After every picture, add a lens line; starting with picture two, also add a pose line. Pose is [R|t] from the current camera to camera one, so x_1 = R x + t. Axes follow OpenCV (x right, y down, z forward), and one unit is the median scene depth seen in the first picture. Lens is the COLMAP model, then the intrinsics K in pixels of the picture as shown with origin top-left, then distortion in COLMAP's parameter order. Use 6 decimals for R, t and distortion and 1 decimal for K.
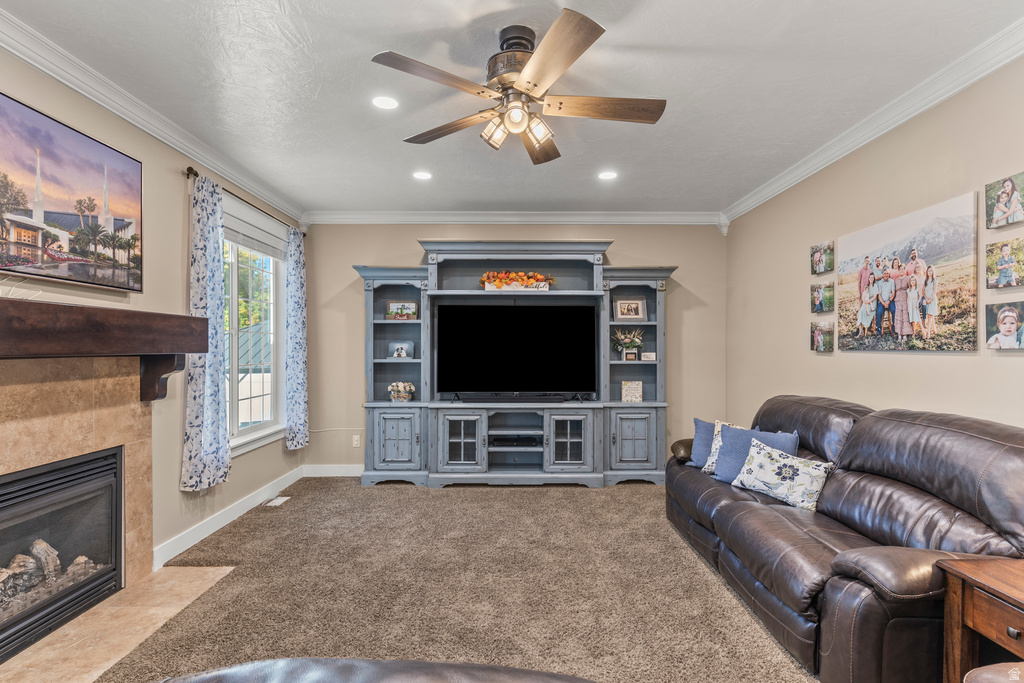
lens RADIAL K [[516.9, 0, 510.5], [0, 516.9, 347.6], [0, 0, 1]] dist [0.001188, -0.000711]
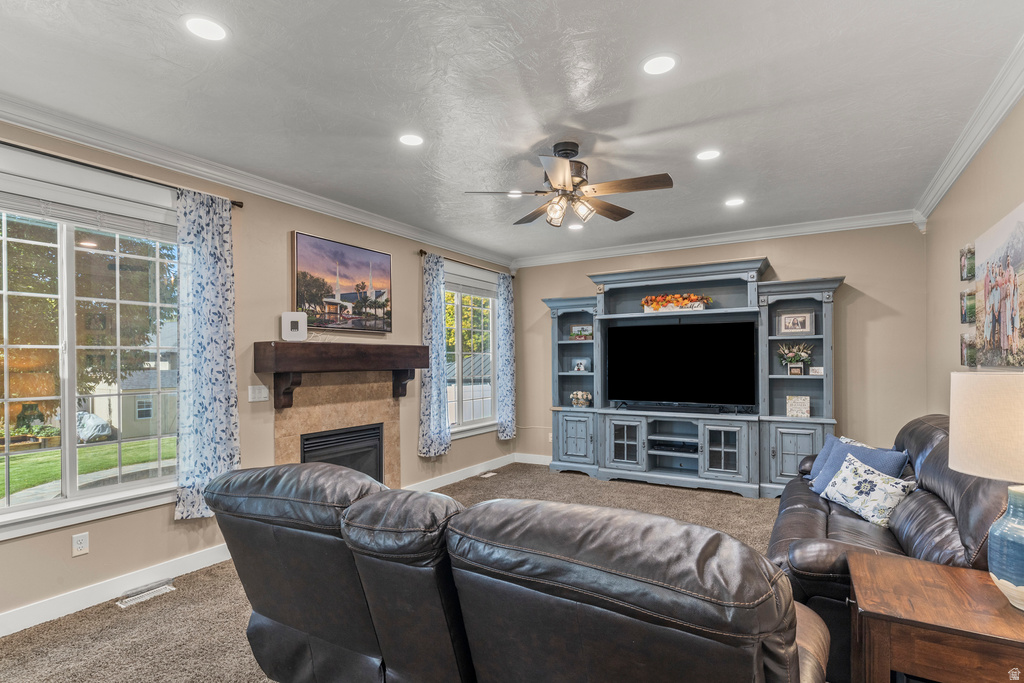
lens RADIAL K [[516.9, 0, 496.3], [0, 516.9, 360.5], [0, 0, 1]] dist [0.001188, -0.000711]
pose [[0.846060, -0.007673, -0.533032, 0.292442], [0.008572, 0.999963, -0.000788, -0.007259], [0.533018, -0.003902, 0.846095, -0.147925]]
